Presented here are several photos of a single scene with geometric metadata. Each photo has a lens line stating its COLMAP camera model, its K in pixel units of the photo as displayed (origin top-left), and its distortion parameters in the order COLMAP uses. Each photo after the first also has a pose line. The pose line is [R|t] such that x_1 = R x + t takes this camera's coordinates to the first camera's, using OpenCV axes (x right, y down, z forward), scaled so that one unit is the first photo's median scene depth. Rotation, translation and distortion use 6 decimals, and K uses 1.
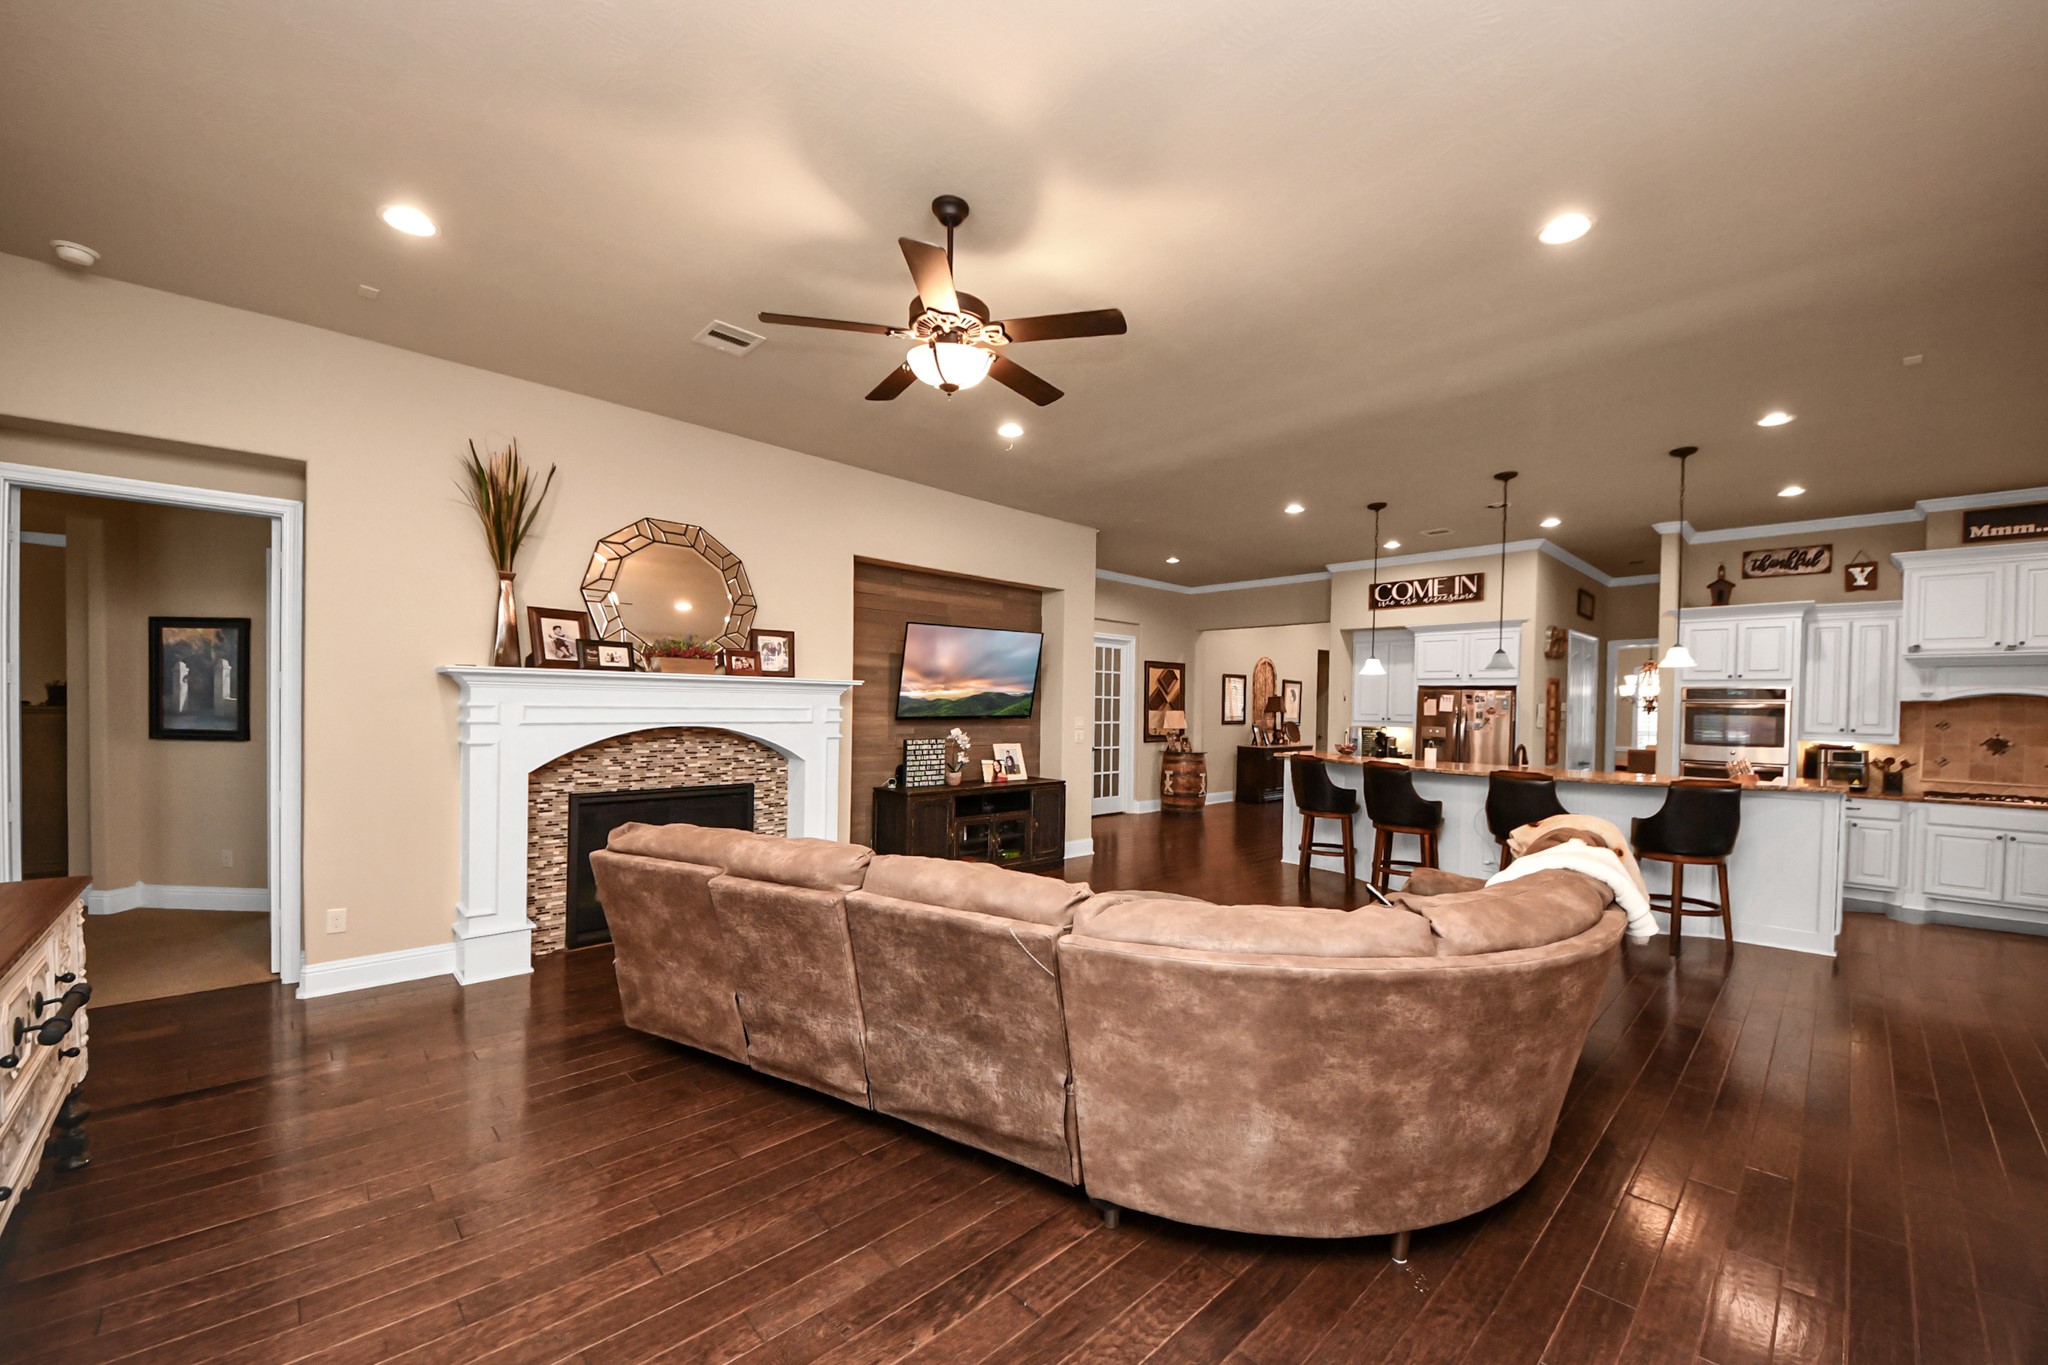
lens RADIAL K [[768.4, 0, 1024.0], [0, 768.4, 682.5], [0, 0, 1]] dist [-0.000320, -0.012158]
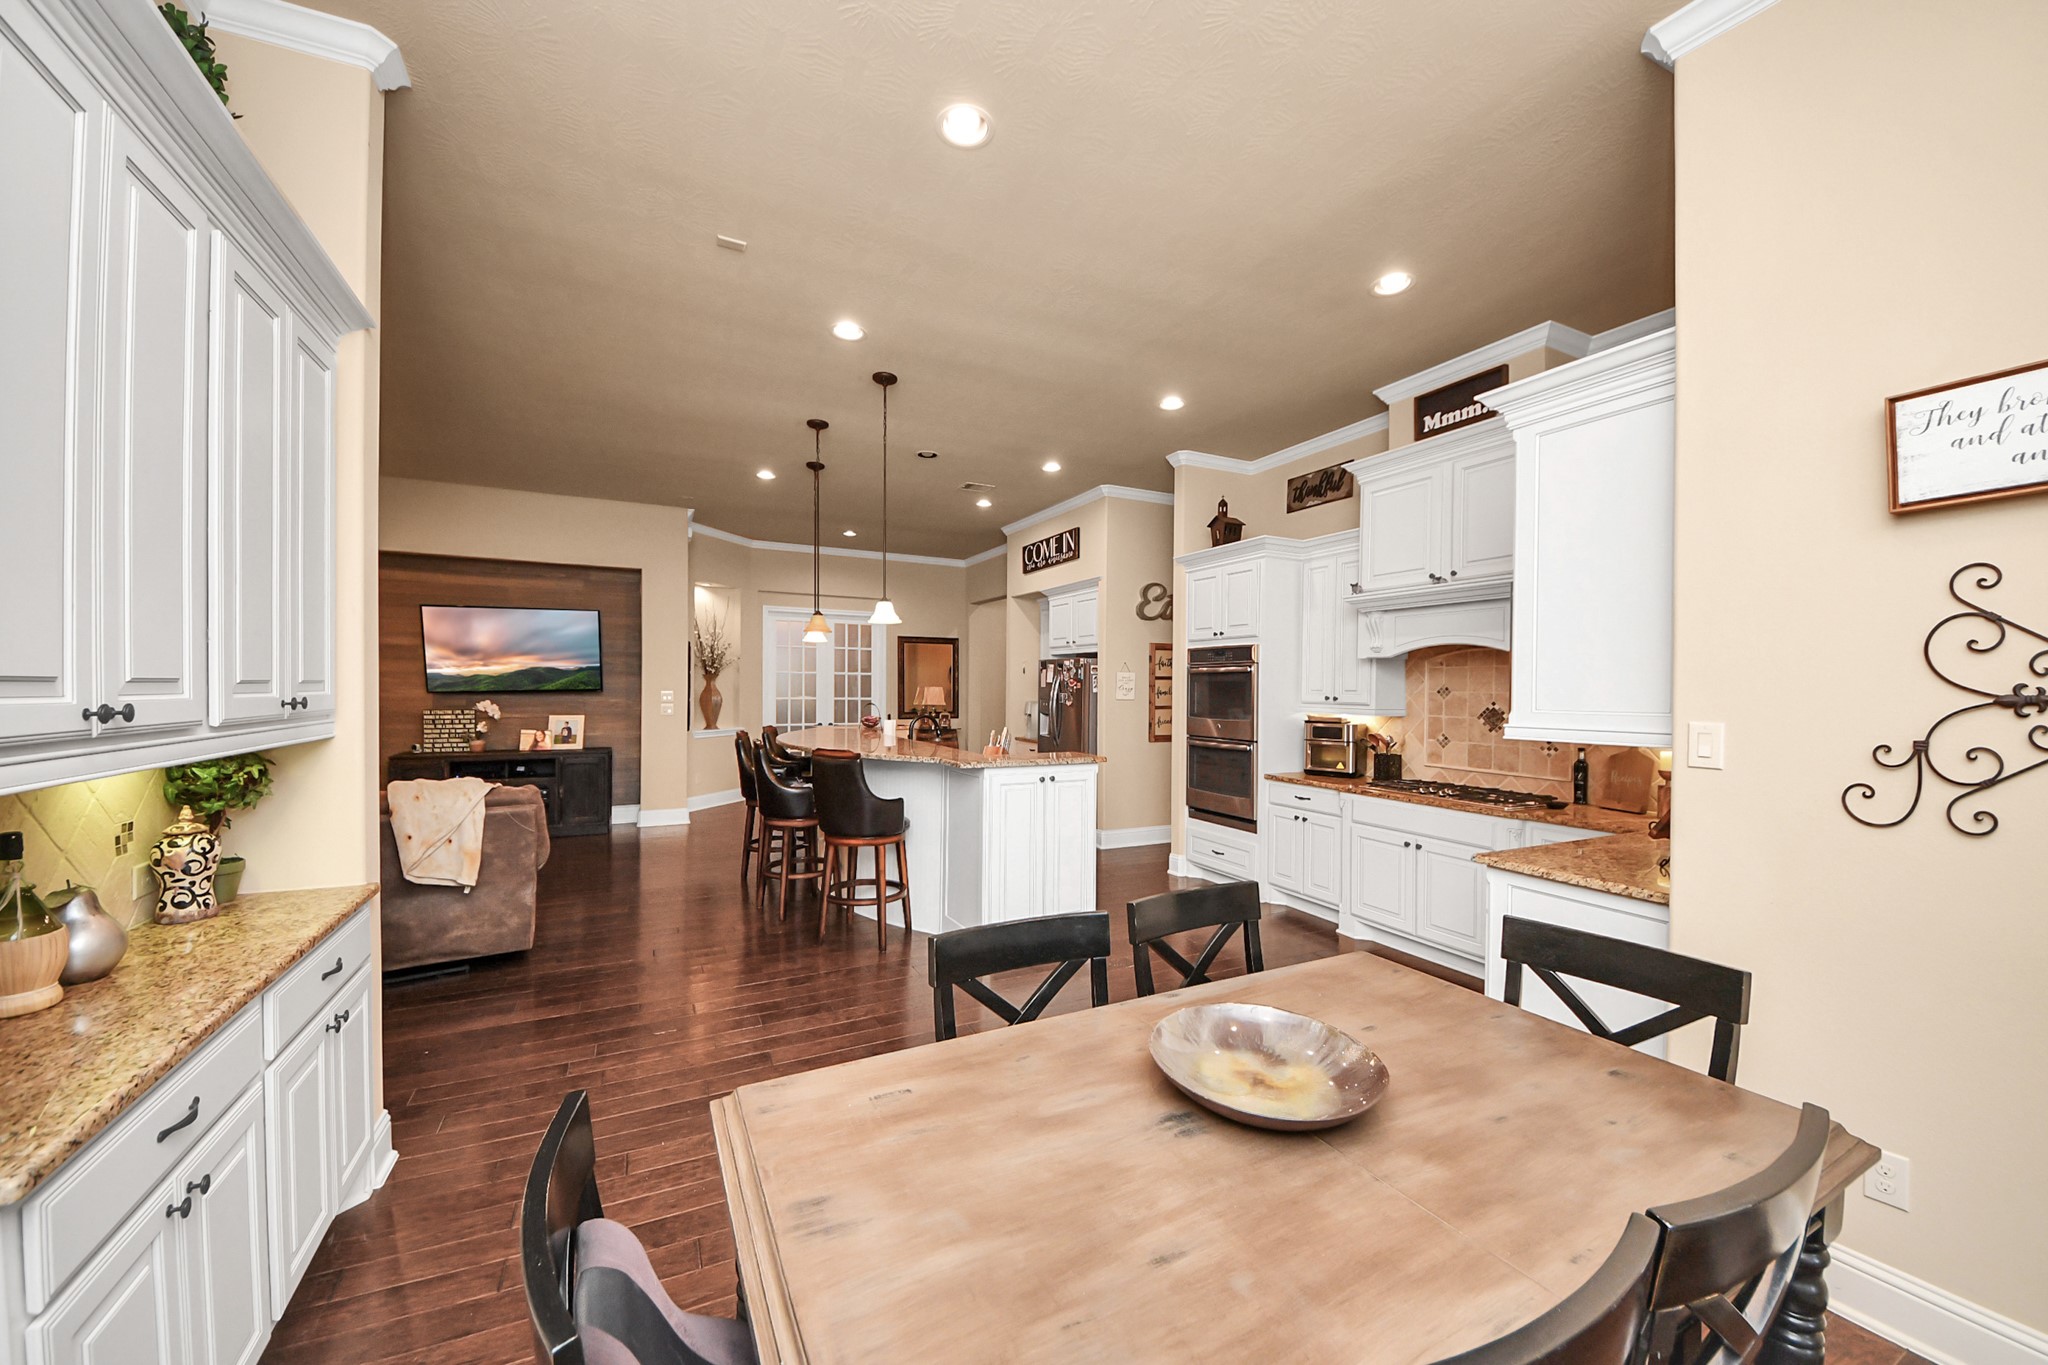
lens RADIAL K [[761.1, 0, 1024.0], [0, 761.1, 682.5], [0, 0, 1]] dist [0.010541, -0.000006]
pose [[0.966074, -0.010046, -0.258069, 0.878094], [0.015285, 0.999716, 0.018303, 0.024387], [0.257812, -0.021626, 0.965953, 0.137020]]
